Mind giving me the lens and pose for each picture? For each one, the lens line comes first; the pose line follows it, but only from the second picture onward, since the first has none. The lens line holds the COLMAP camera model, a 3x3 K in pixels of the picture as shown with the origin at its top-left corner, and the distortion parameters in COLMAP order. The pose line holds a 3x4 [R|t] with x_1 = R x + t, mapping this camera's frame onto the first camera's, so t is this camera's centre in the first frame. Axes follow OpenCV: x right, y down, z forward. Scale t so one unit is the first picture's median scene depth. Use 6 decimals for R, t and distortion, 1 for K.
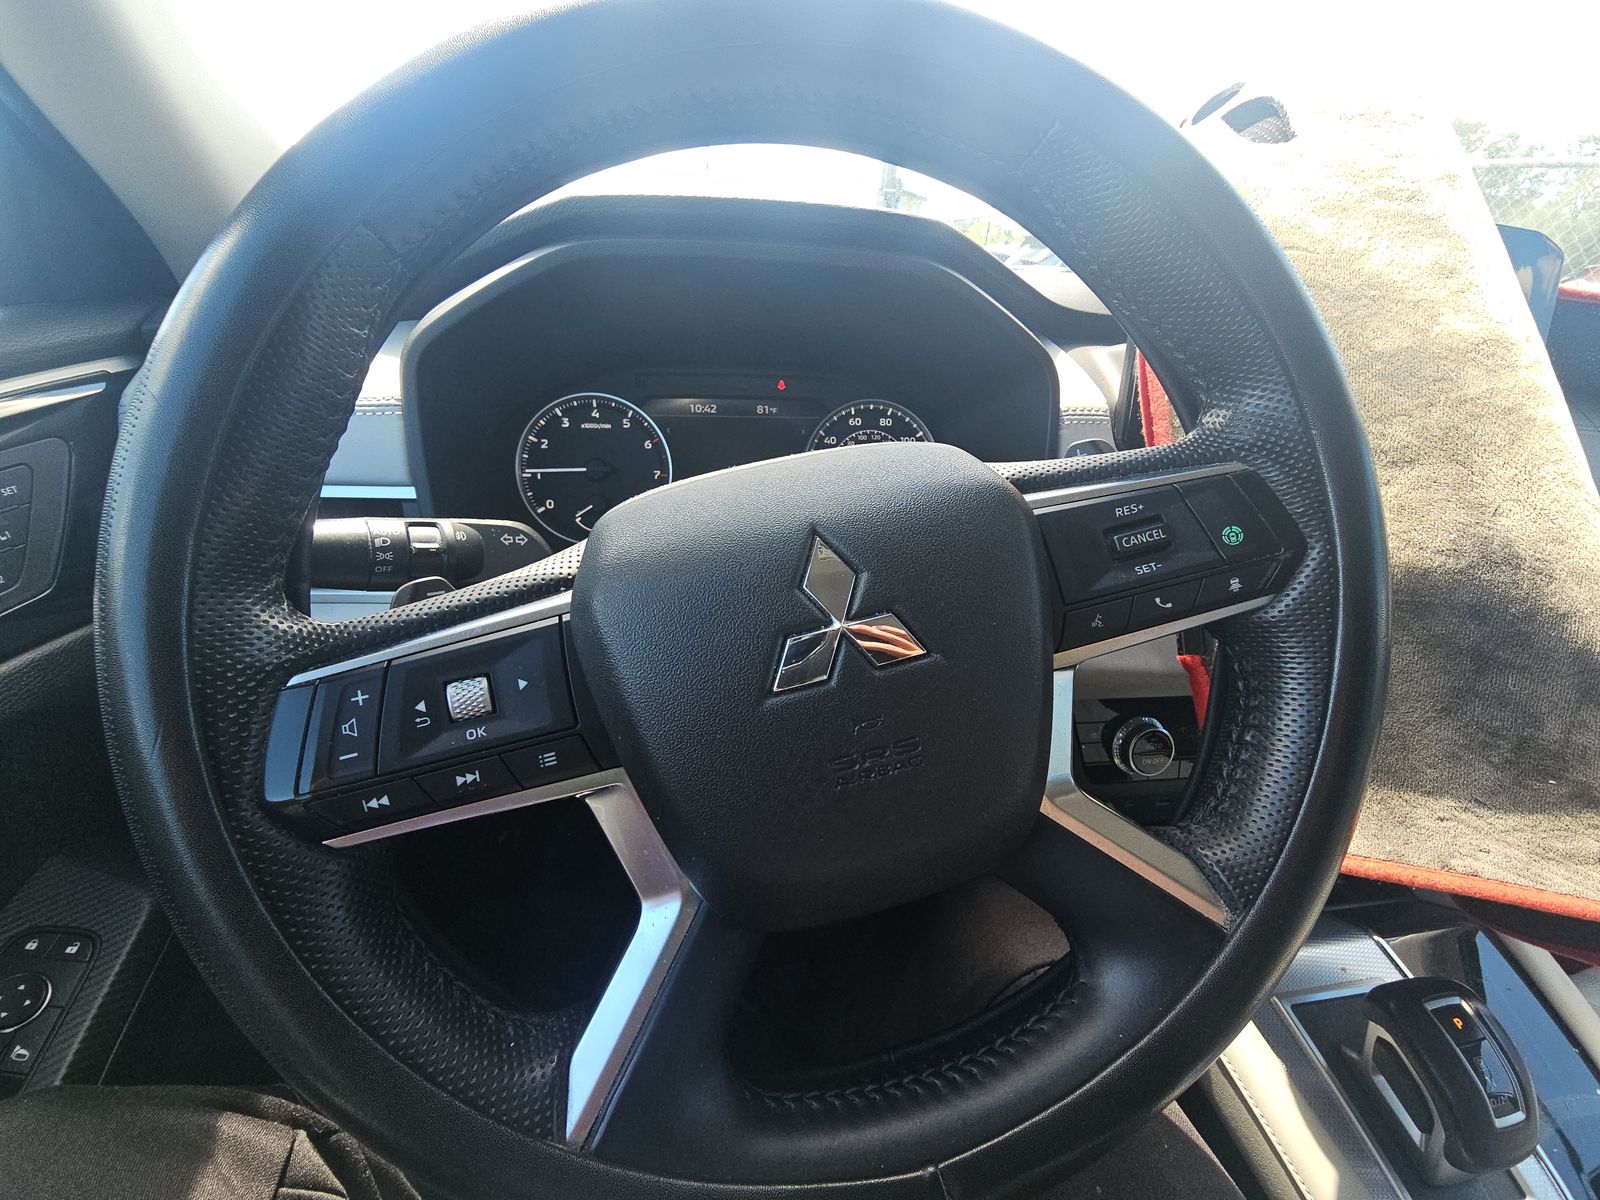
lens RADIAL K [[655.8, 0, 802.8], [0, 655.8, 592.5], [0, 0, 1]] dist [0.004321, -0.005404]
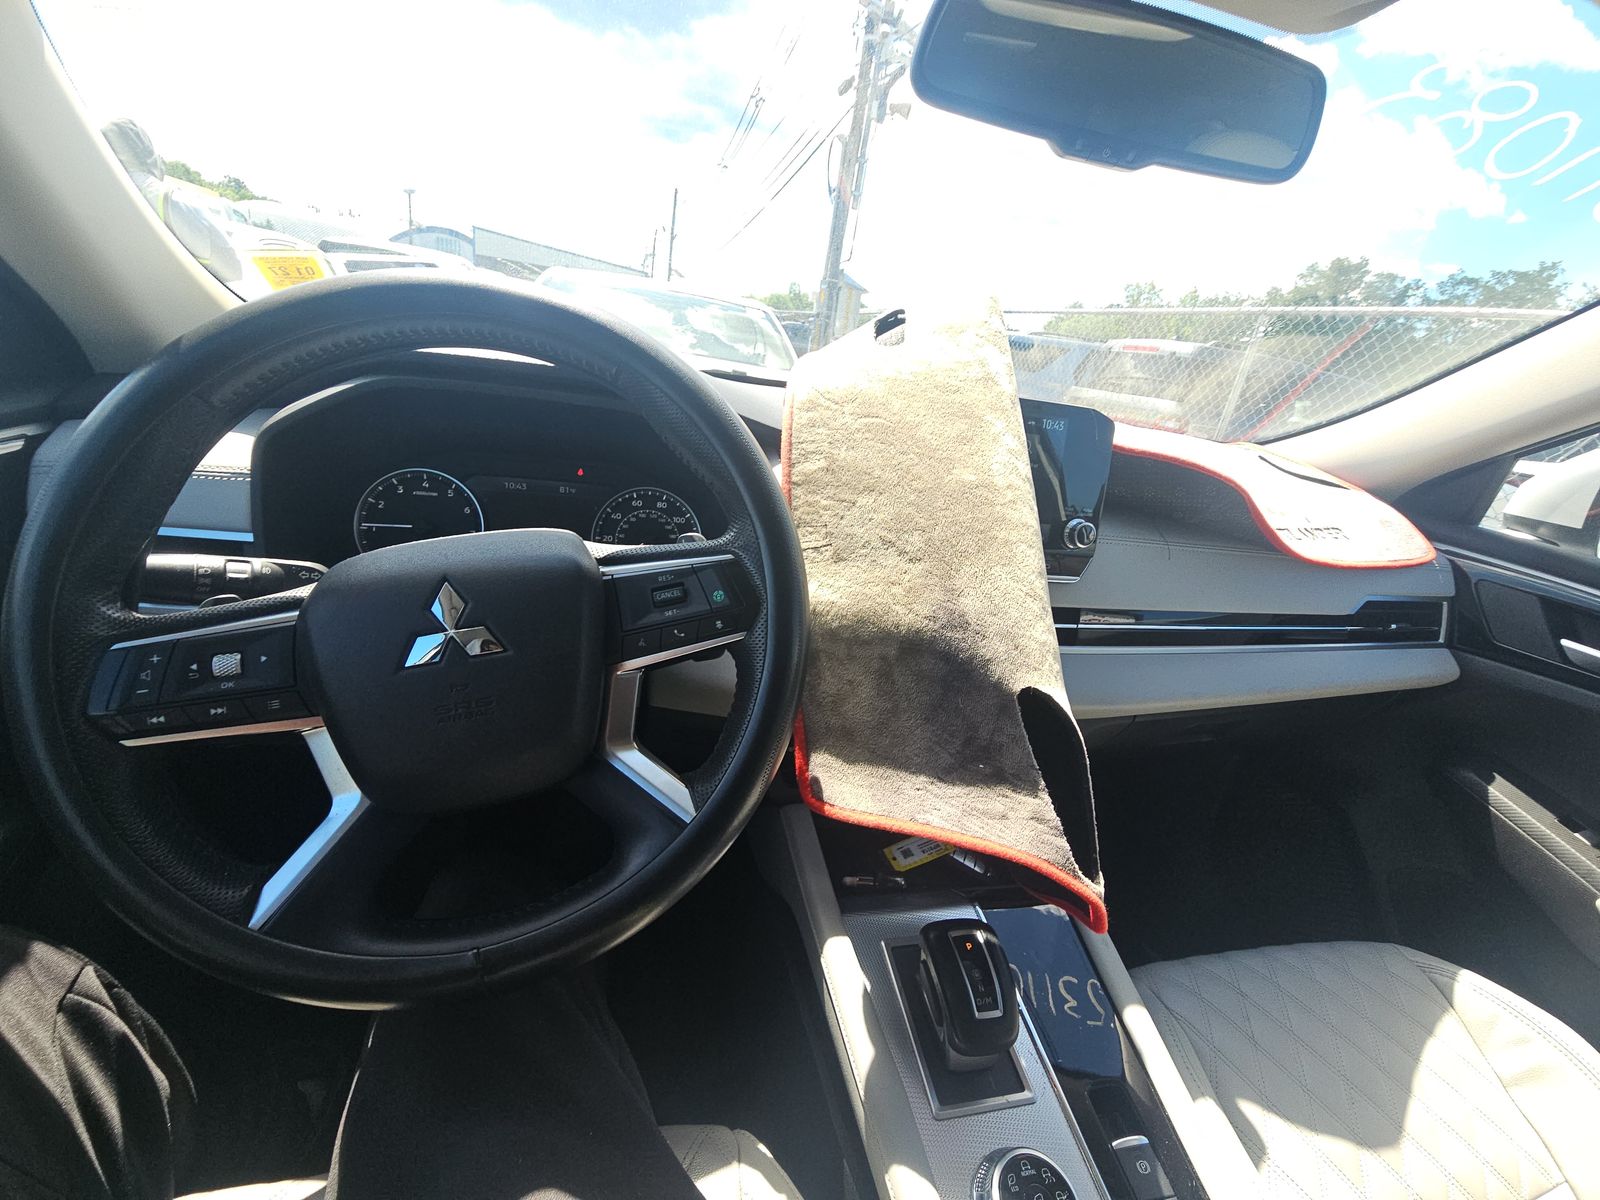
lens RADIAL K [[655.8, 0, 804.0], [0, 655.8, 593.5], [0, 0, 1]] dist [0.004321, -0.005404]
pose [[0.994867, 0.056827, 0.083733, 0.544786], [-0.049097, 0.994580, -0.091655, 0.039834], [-0.088488, 0.087073, 0.992264, -0.549459]]
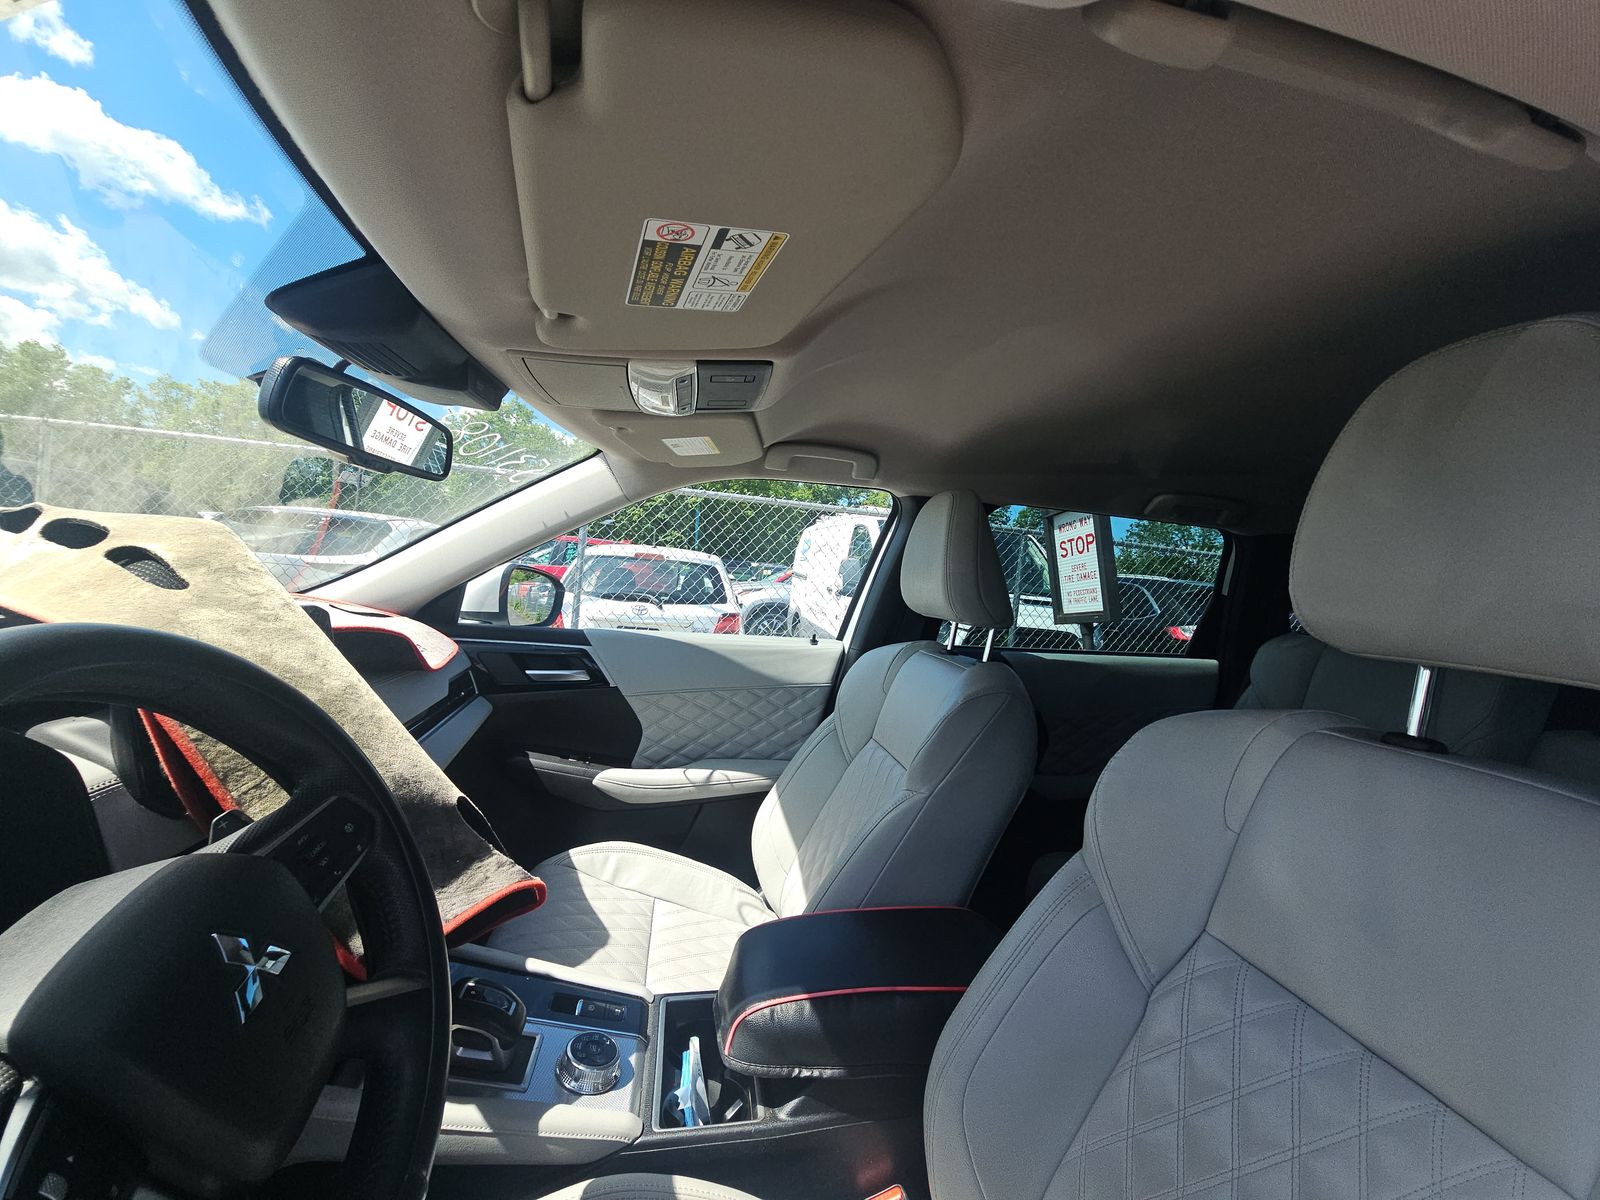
lens RADIAL K [[655.8, 0, 795.5], [0, 655.8, 592.5], [0, 0, 1]] dist [0.004321, -0.005404]
pose [[0.017085, -0.086710, 0.996087, -1.061713], [0.376185, 0.923589, 0.073946, -0.309981], [-0.926387, 0.373450, 0.048398, -0.573876]]
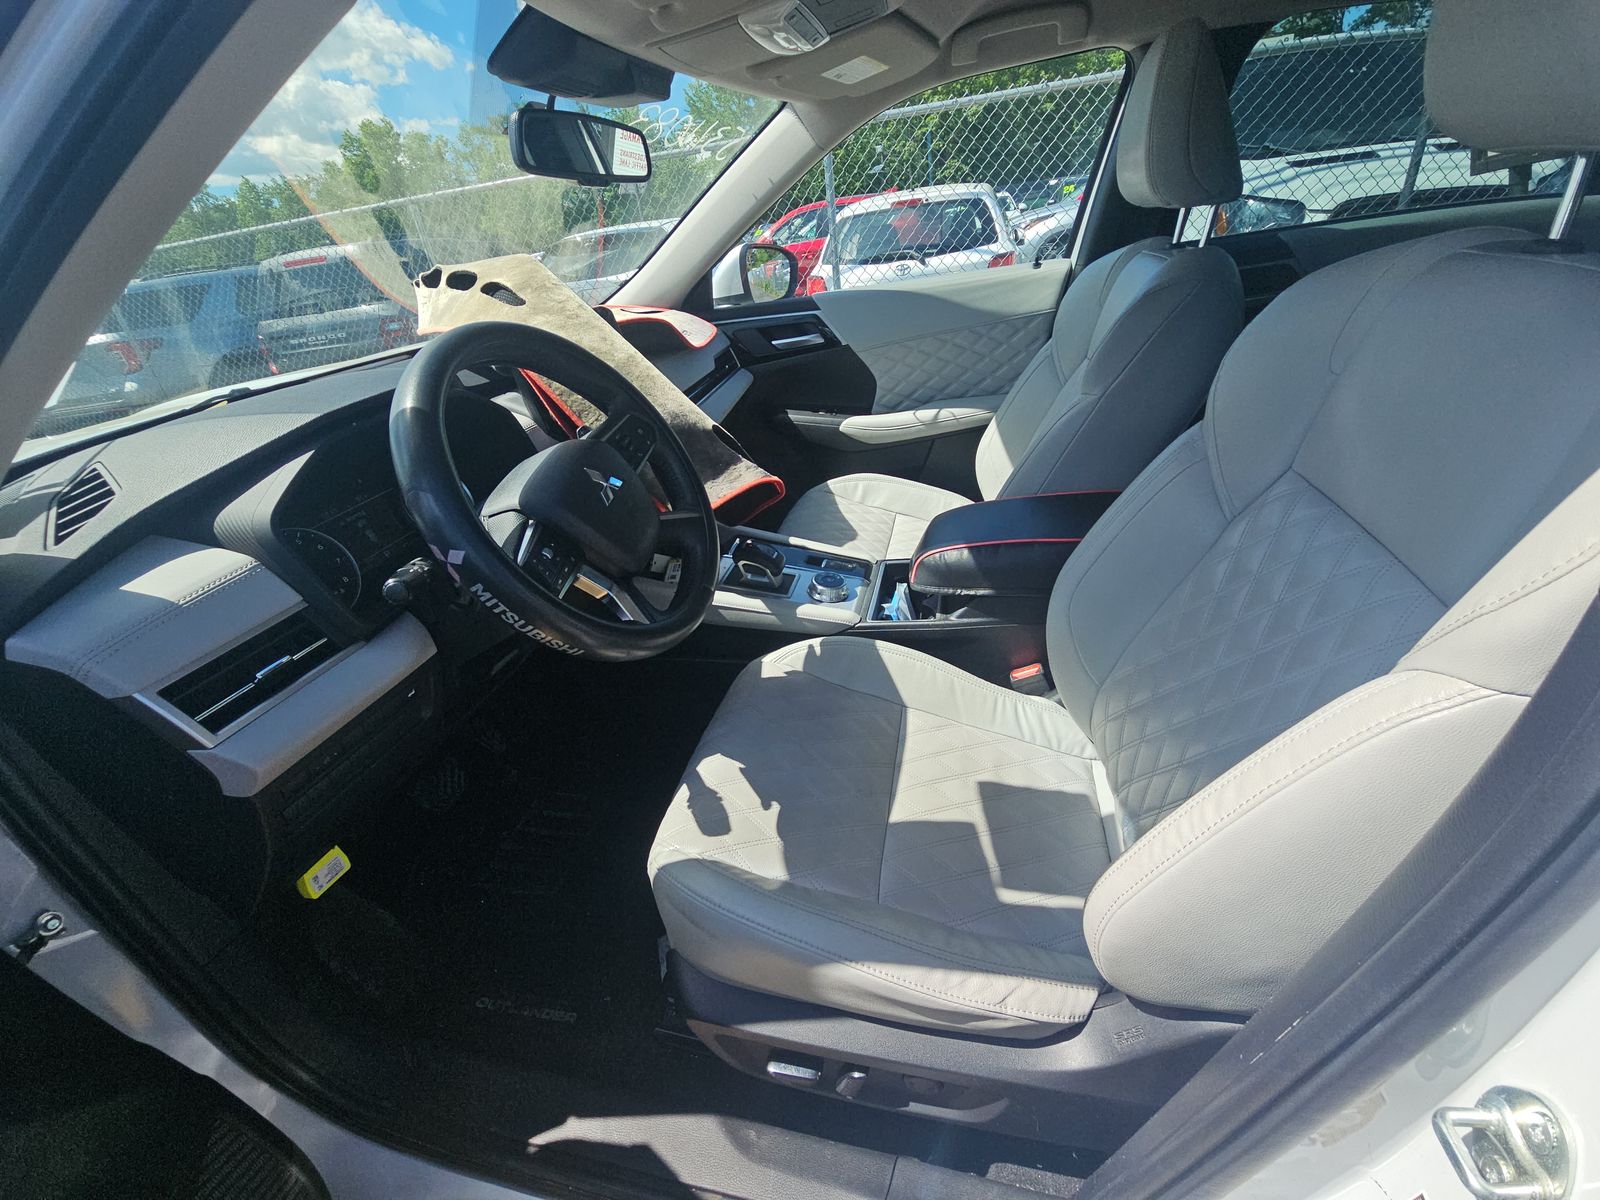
lens RADIAL K [[655.8, 0, 797.4], [0, 655.8, 593.3], [0, 0, 1]] dist [0.004321, -0.005404]
pose [[0.383820, -0.541024, 0.748315, -1.732467], [0.545686, 0.786637, 0.288841, 0.032547], [-0.744922, 0.297482, 0.597157, -1.226969]]
